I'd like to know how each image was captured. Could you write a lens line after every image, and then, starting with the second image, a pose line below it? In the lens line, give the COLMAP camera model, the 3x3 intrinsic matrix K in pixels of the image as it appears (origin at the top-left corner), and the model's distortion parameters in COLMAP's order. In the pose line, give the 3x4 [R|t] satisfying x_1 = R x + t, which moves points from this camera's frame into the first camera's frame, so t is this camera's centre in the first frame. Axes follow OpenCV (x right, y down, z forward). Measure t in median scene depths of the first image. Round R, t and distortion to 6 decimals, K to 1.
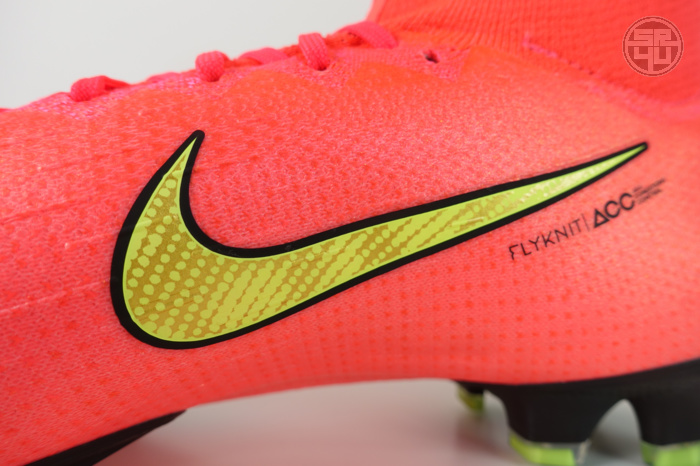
lens RADIAL K [[473.7, 0, 353.9], [0, 473.7, 232.8], [0, 0, 1]] dist [0.015113, -0.019922]
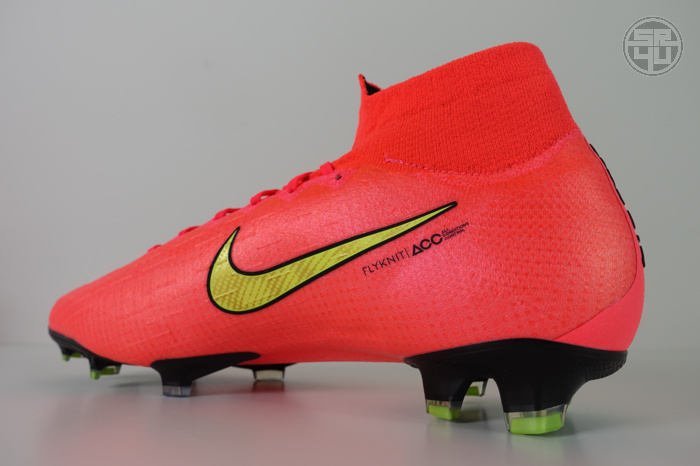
lens RADIAL K [[473.7, 0, 349.2], [0, 473.7, 237.0], [0, 0, 1]] dist [0.015113, -0.019922]
pose [[0.781053, -0.094063, -0.617340, 1.540079], [-0.005784, 0.987458, -0.157774, 0.215925], [0.624438, 0.126801, 0.770713, -0.532673]]
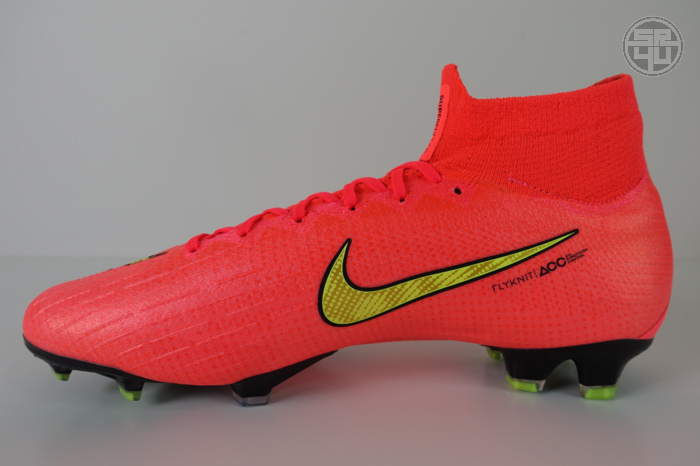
lens RADIAL K [[473.7, 0, 349.5], [0, 473.7, 237.4], [0, 0, 1]] dist [0.015113, -0.019922]
pose [[0.979845, 0.022381, -0.198503, 0.128899], [0.005492, 0.990310, 0.138764, -0.493736], [0.199686, -0.137057, 0.970227, -1.159514]]
